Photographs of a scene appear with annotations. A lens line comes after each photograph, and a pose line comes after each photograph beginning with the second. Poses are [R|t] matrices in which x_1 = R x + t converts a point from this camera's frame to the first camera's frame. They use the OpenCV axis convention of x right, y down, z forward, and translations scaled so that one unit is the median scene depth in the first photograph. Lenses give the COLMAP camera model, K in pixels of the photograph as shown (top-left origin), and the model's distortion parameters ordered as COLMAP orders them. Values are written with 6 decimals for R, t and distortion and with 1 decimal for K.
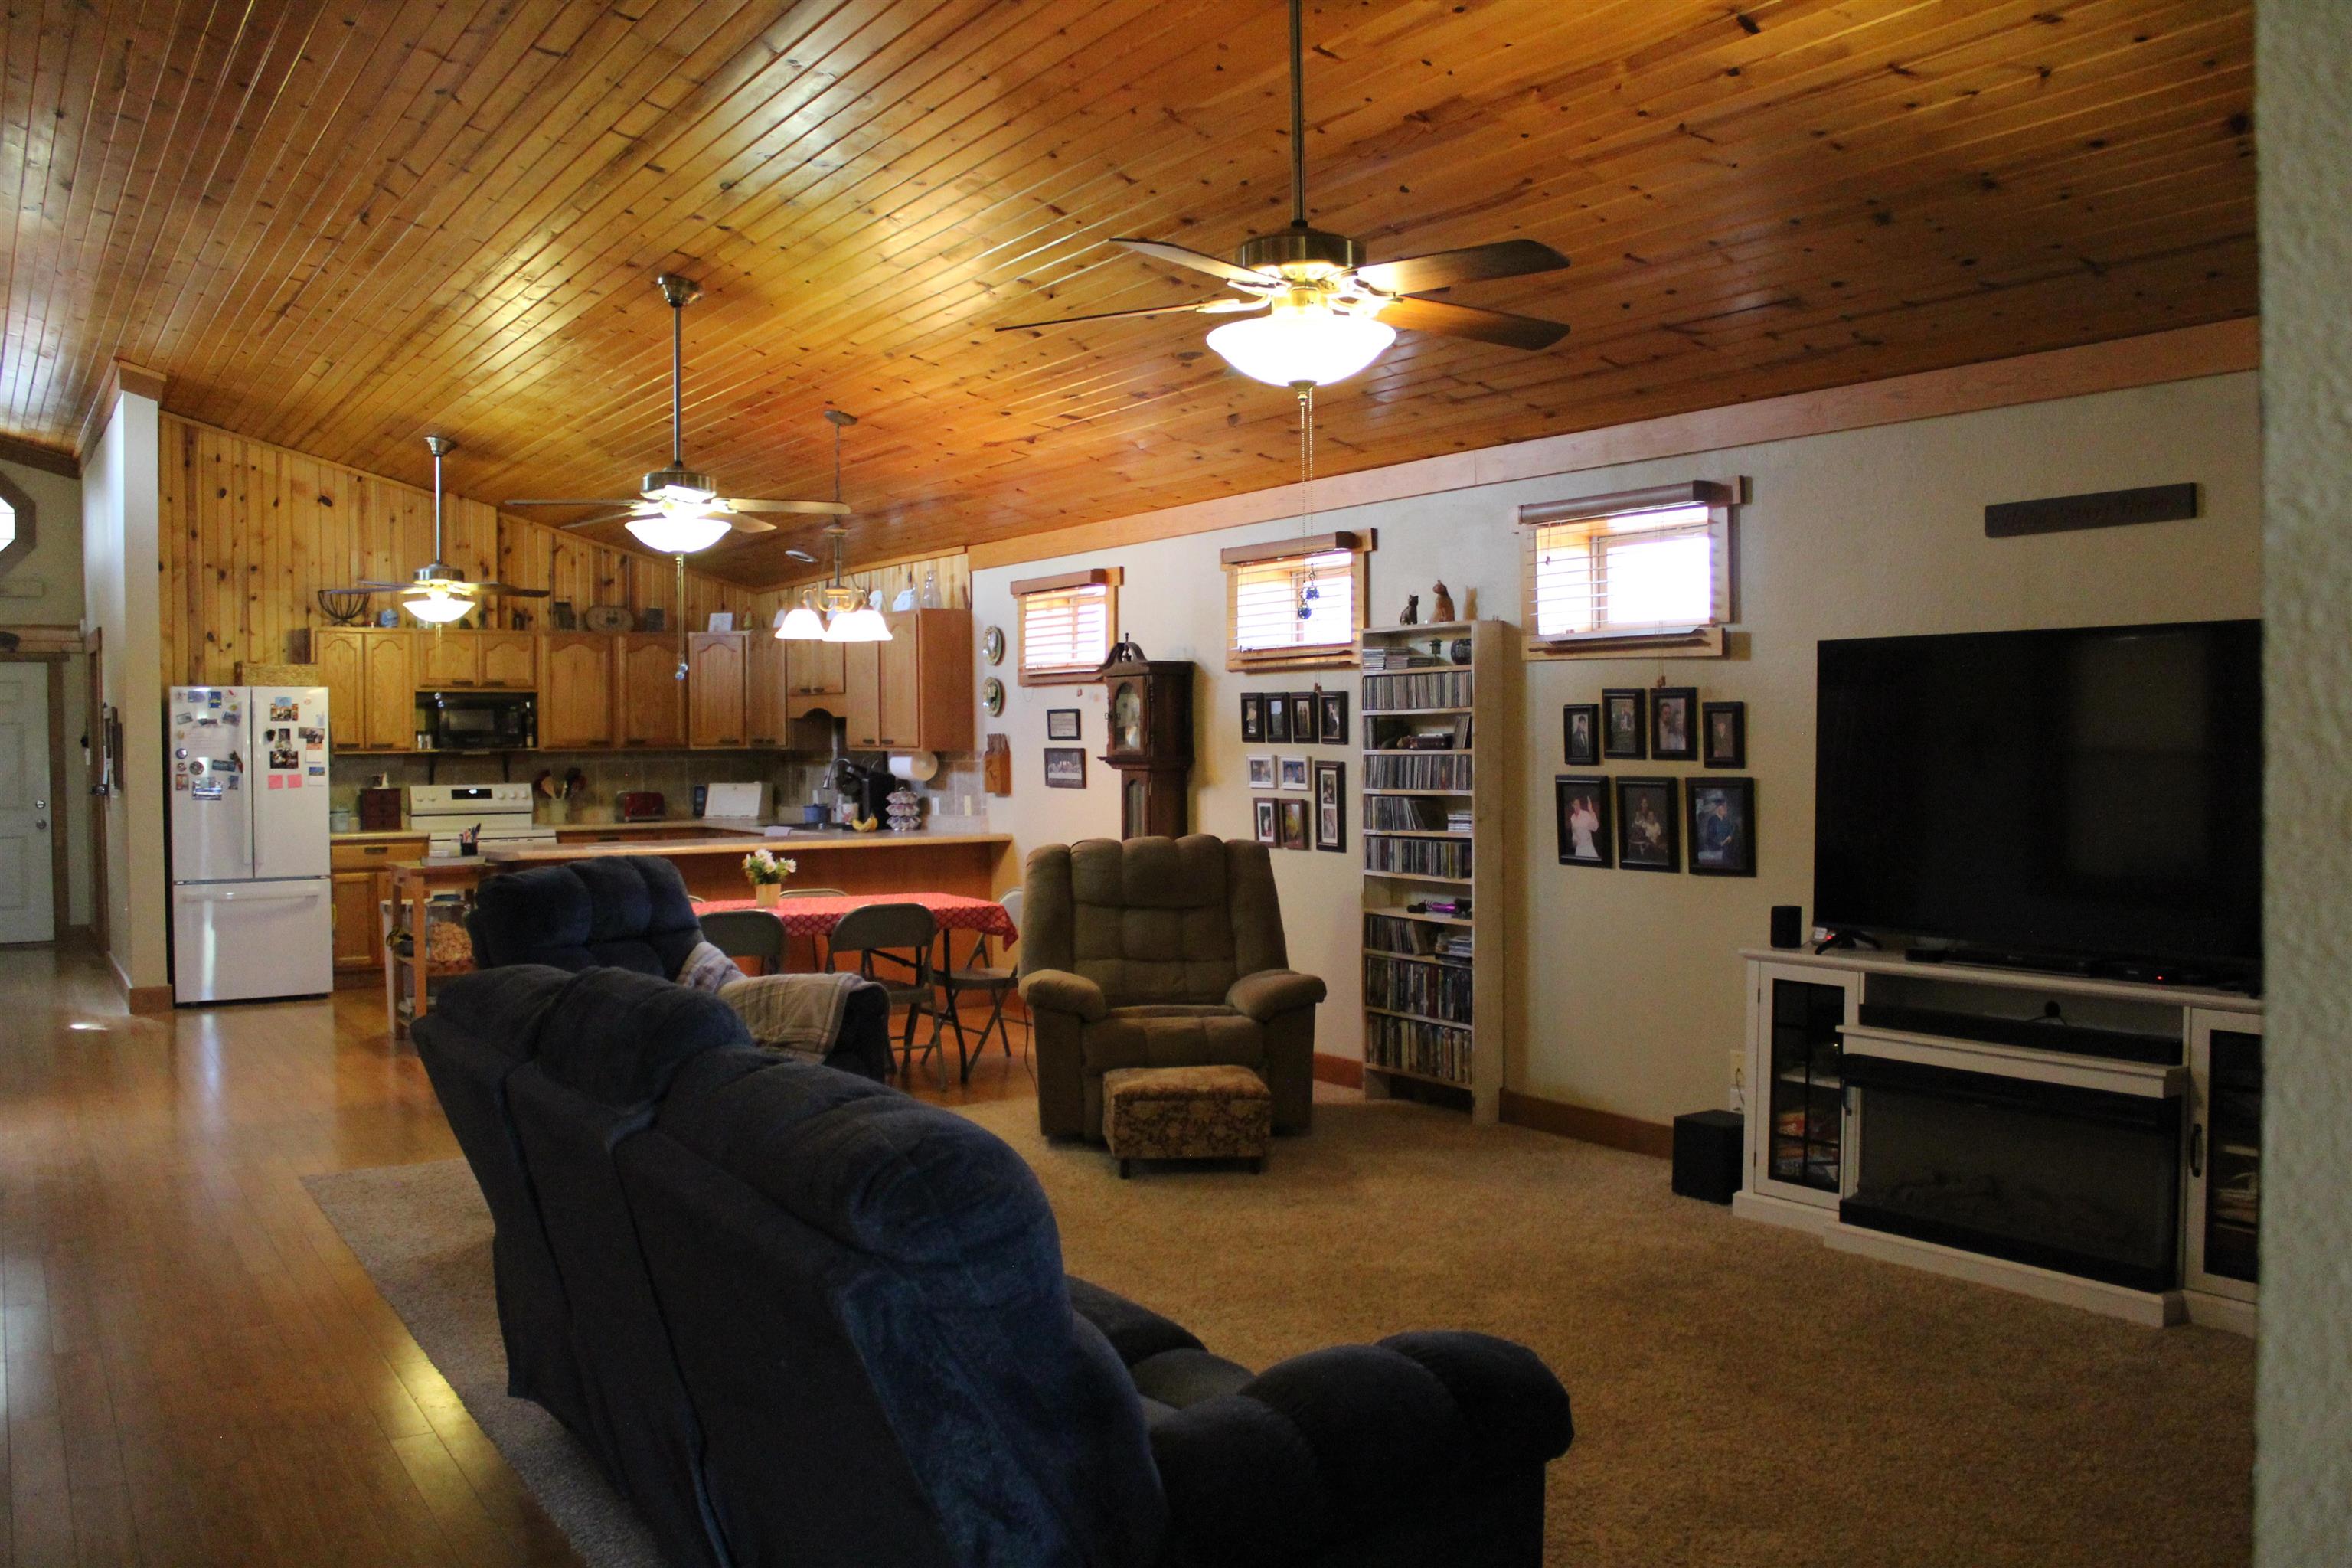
lens RADIAL K [[1977.1, 0, 1176.0], [0, 1977.1, 784.0], [0, 0, 1]] dist [-0.042663, -0.001132]
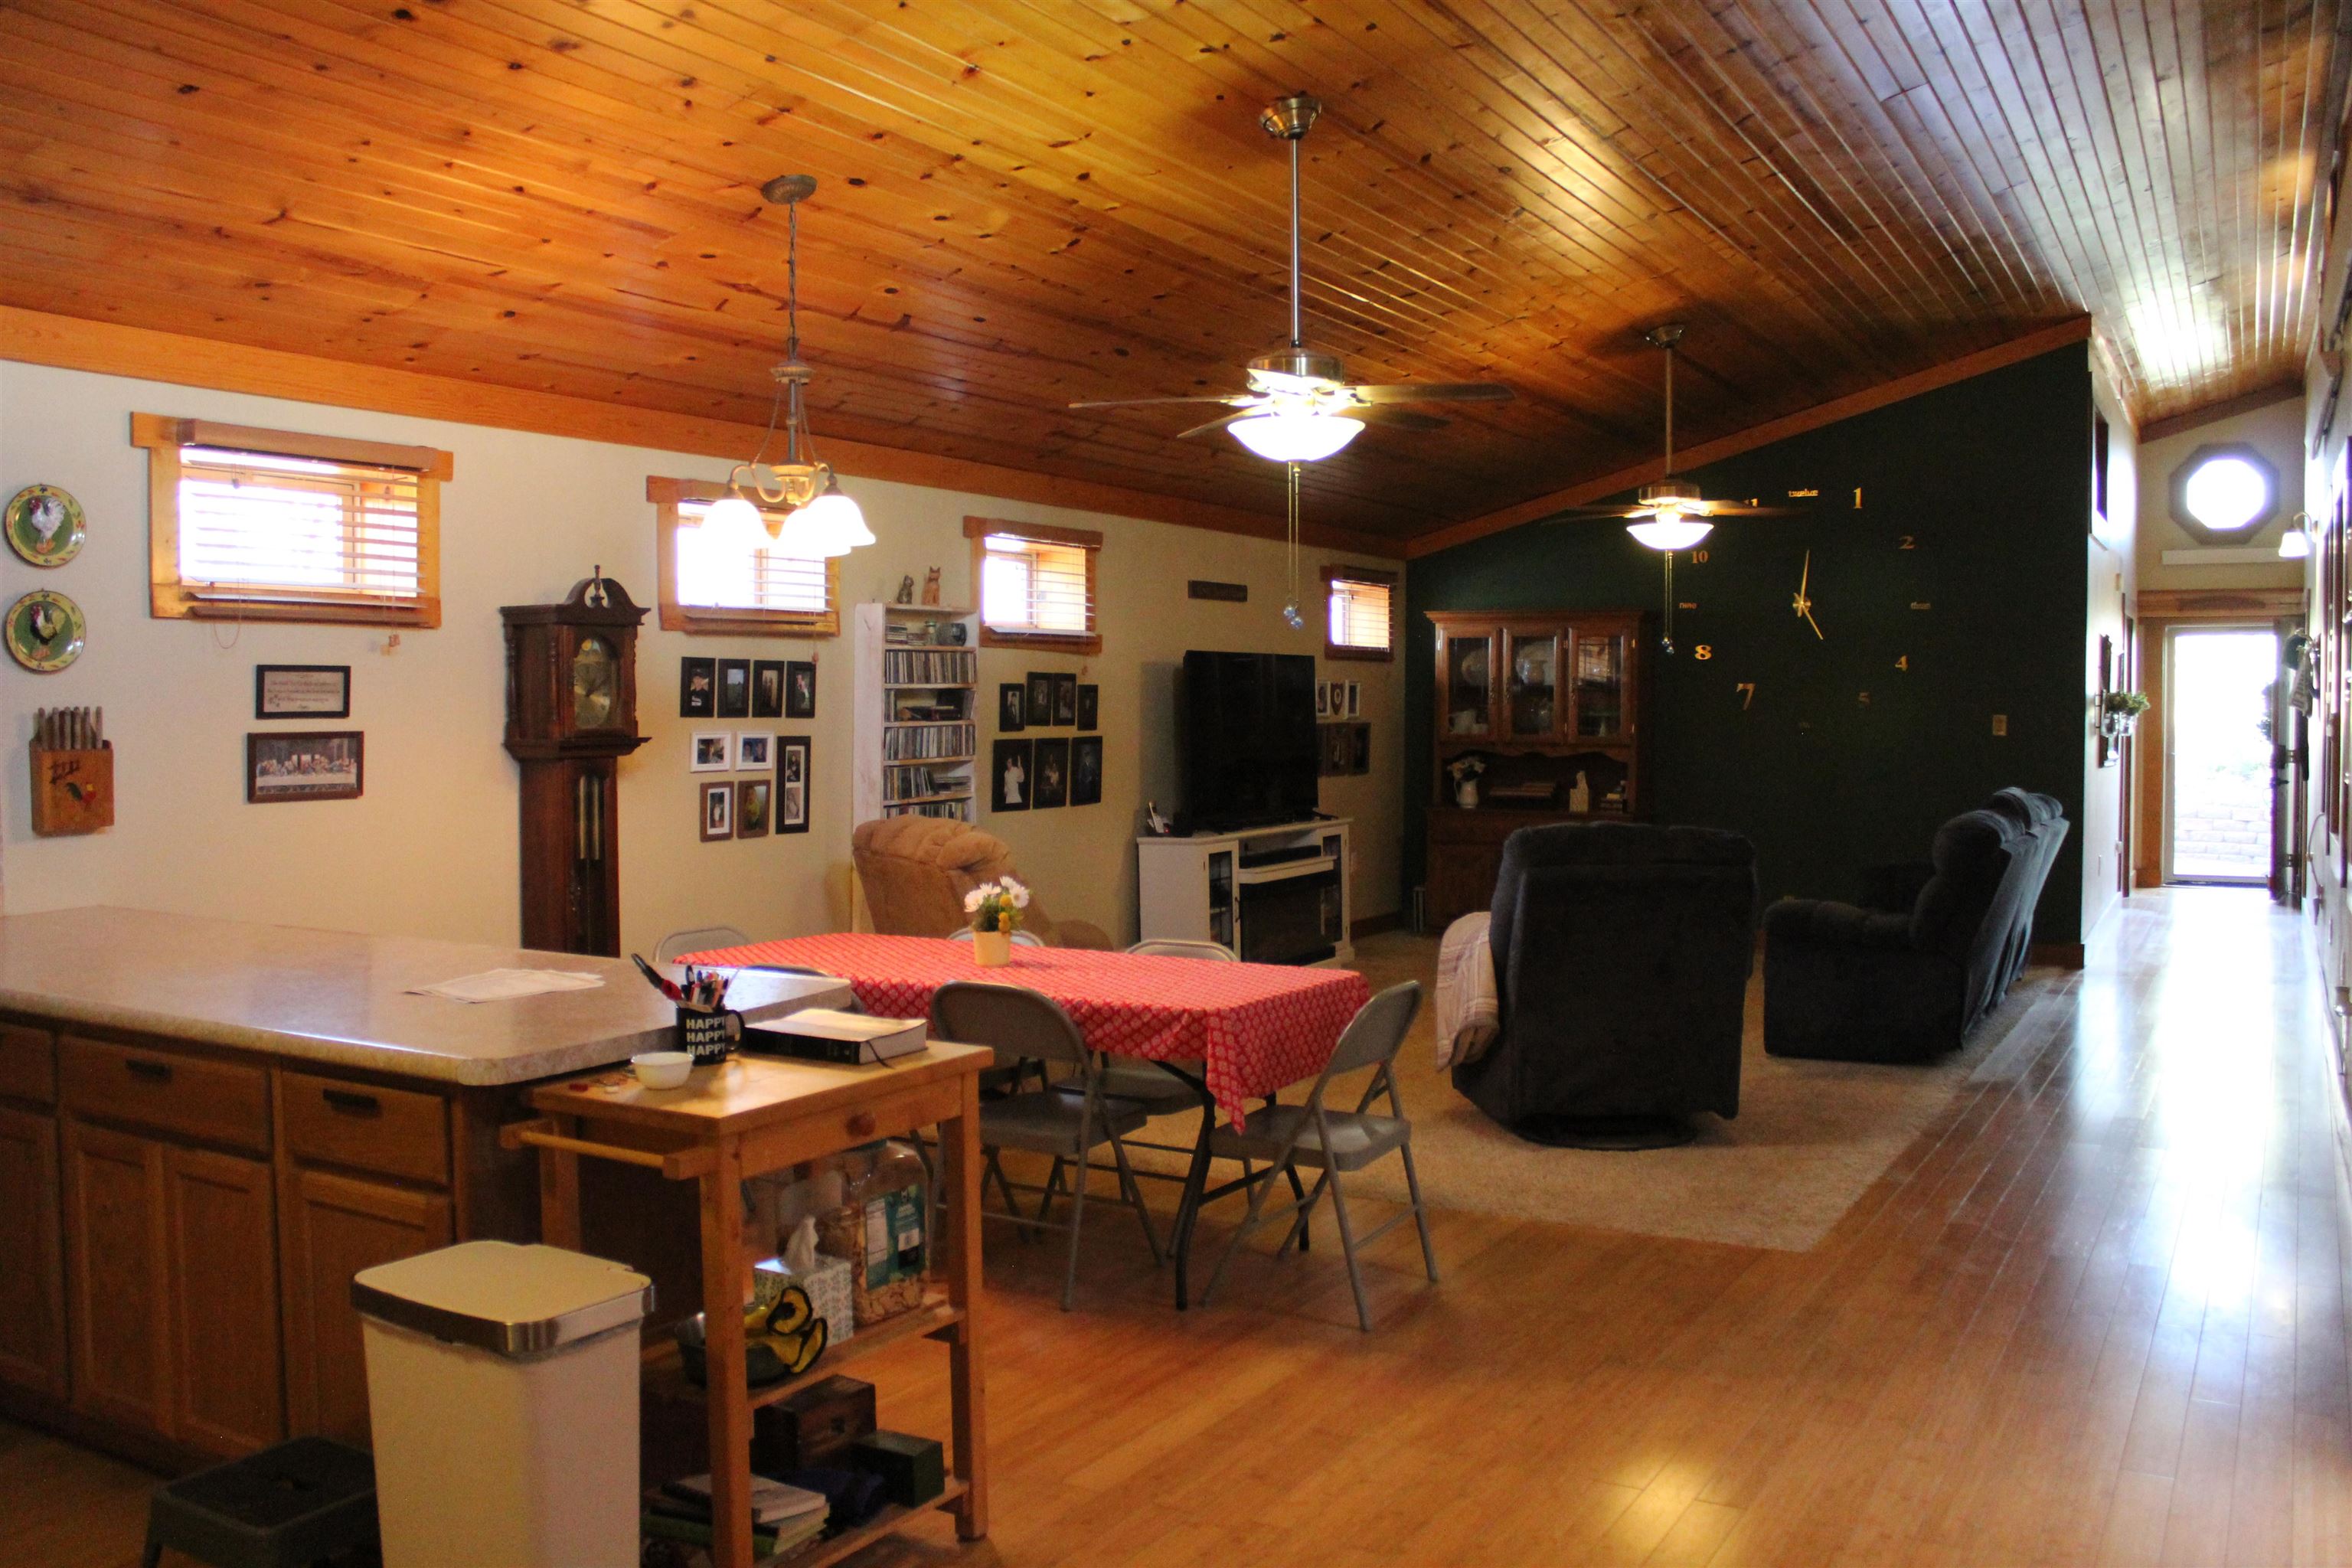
lens RADIAL K [[1932.6, 0, 1178.9], [0, 1932.6, 750.0], [0, 0, 1]] dist [-0.046492, 0.003273]
pose [[-0.428658, -0.018377, 0.903280, -0.583104], [0.025227, 0.999160, 0.032299, -0.021140], [-0.903114, 0.036632, -0.427835, 0.867455]]
